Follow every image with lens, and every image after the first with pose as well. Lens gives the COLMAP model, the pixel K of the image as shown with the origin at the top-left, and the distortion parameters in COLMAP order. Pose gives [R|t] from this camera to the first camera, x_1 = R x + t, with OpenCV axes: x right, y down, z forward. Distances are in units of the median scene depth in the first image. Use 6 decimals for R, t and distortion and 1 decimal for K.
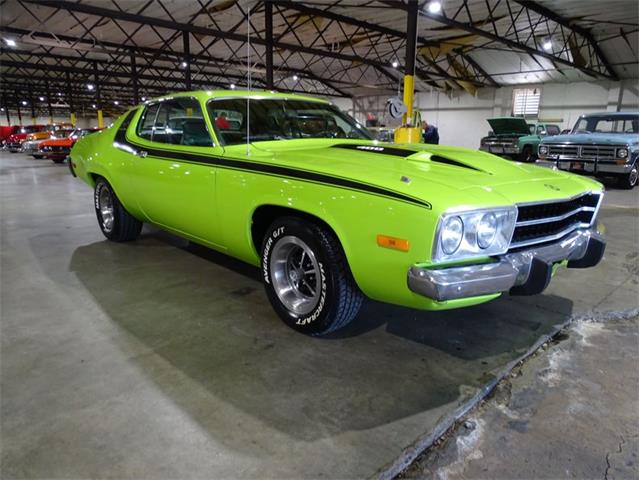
lens RADIAL K [[461.4, 0, 323.9], [0, 461.4, 247.8], [0, 0, 1]] dist [-0.005666, 0.004442]
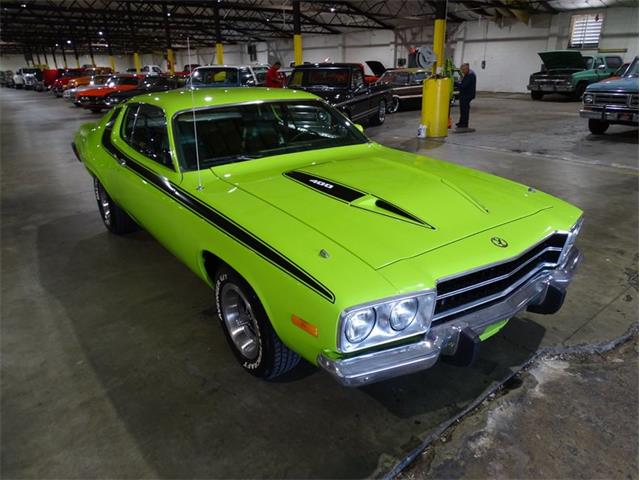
lens RADIAL K [[463.2, 0, 329.9], [0, 463.2, 242.3], [0, 0, 1]] dist [-0.002298, -0.002110]
pose [[0.995722, 0.003512, -0.092334, 0.194301], [0.008659, 0.991334, 0.131083, -0.207538], [0.091994, -0.131322, 0.987062, 0.037288]]
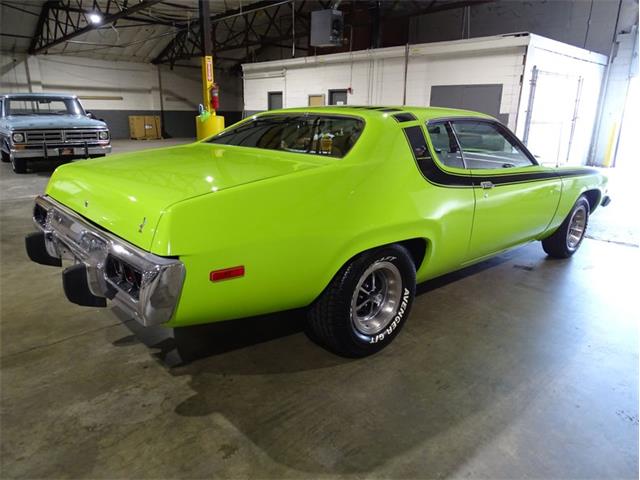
lens RADIAL K [[461.4, 0, 323.9], [0, 461.4, 247.8], [0, 0, 1]] dist [-0.005666, 0.004442]
pose [[0.016049, -0.294691, 0.955458, -1.611982], [0.225132, 0.932108, 0.283708, -0.525903], [-0.974196, 0.210551, 0.081304, 1.612961]]
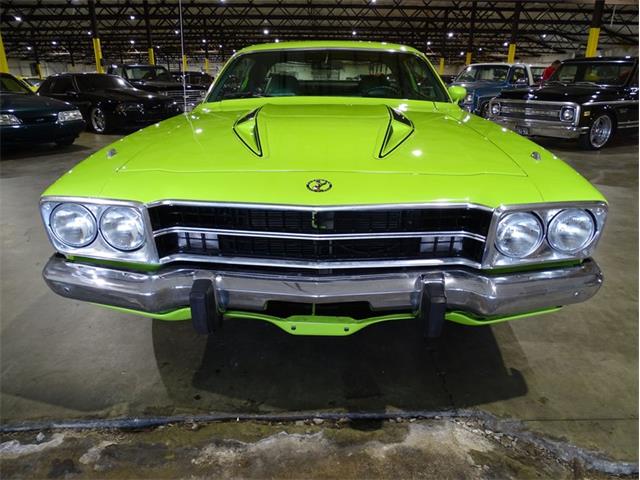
lens RADIAL K [[467.4, 0, 323.7], [0, 467.4, 237.8], [0, 0, 1]] dist [0.004370, 0.004363]
pose [[0.722705, 0.212754, -0.657596, 0.749561], [-0.160725, 0.977094, 0.139483, -0.123098], [0.672209, 0.004887, 0.740346, 0.430972]]
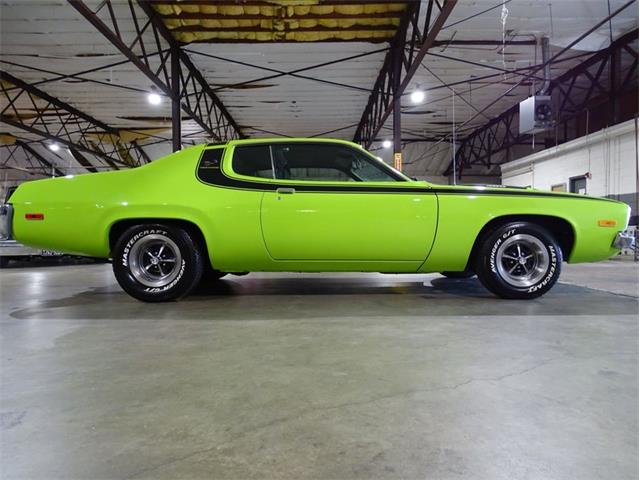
lens RADIAL K [[461.4, 0, 323.9], [0, 461.4, 247.8], [0, 0, 1]] dist [-0.005666, 0.004442]
pose [[0.680147, -0.047182, 0.731556, -1.388104], [0.190870, 0.974905, -0.114580, 0.059025], [-0.707791, 0.217563, 0.672084, 0.376200]]
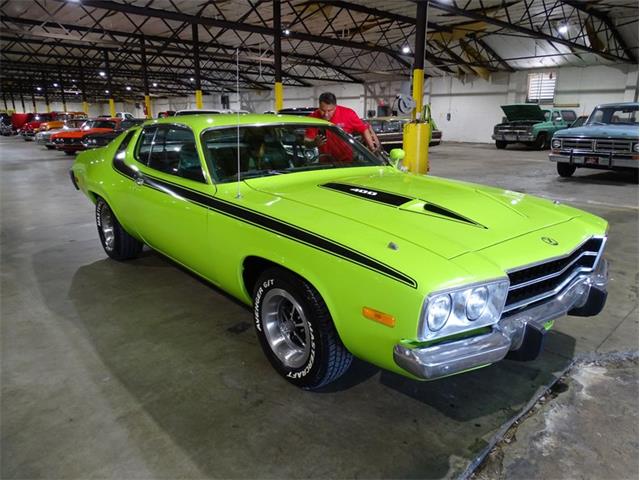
lens RADIAL K [[462.0, 0, 327.2], [0, 462.0, 241.4], [0, 0, 1]] dist [-0.003094, -0.003197]
pose [[0.999708, -0.005850, -0.023457, 0.042952], [0.006449, 0.999653, 0.025536, -0.127775], [0.023300, -0.025680, 0.999399, 0.022200]]
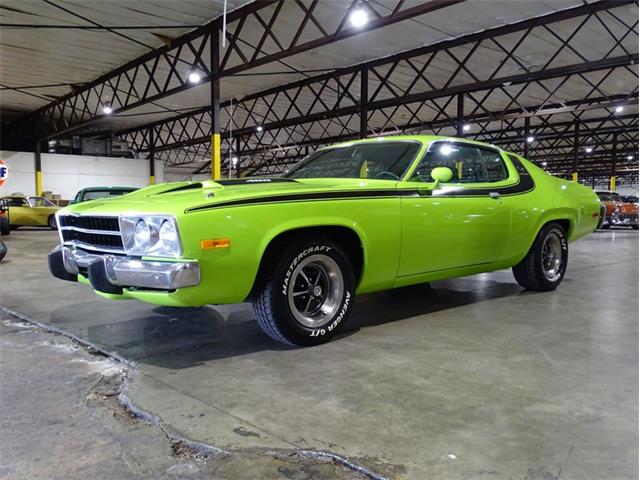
lens RADIAL K [[541.6, 0, 320.0], [0, 541.6, 240.0], [0, 0, 1]] dist [0.007129, 0.008850]
pose [[-0.022656, 0.050756, -0.998454, 1.502453], [-0.230910, 0.971441, 0.054622, -0.203948], [0.972711, 0.231791, -0.010289, 1.278669]]
